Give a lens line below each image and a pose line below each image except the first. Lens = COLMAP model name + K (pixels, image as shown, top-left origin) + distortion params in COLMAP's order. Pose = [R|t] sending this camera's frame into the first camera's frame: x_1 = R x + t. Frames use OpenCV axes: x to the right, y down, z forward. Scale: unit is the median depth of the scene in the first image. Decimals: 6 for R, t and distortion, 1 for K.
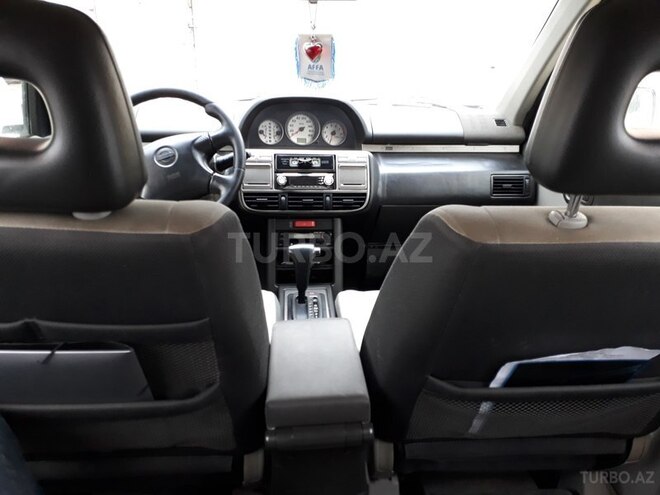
lens RADIAL K [[510.9, 0, 324.8], [0, 510.9, 247.1], [0, 0, 1]] dist [0.140305, -0.220421]
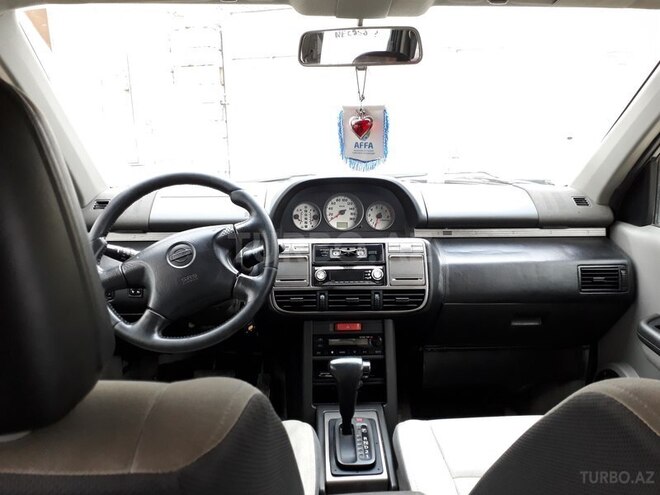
lens RADIAL K [[510.9, 0, 324.8], [0, 510.9, 247.1], [0, 0, 1]] dist [0.140305, -0.220421]
pose [[0.998422, -0.011748, -0.054912, -0.031202], [0.004653, 0.991815, -0.127596, -0.069187], [0.055962, 0.127139, 0.990305, 0.175116]]
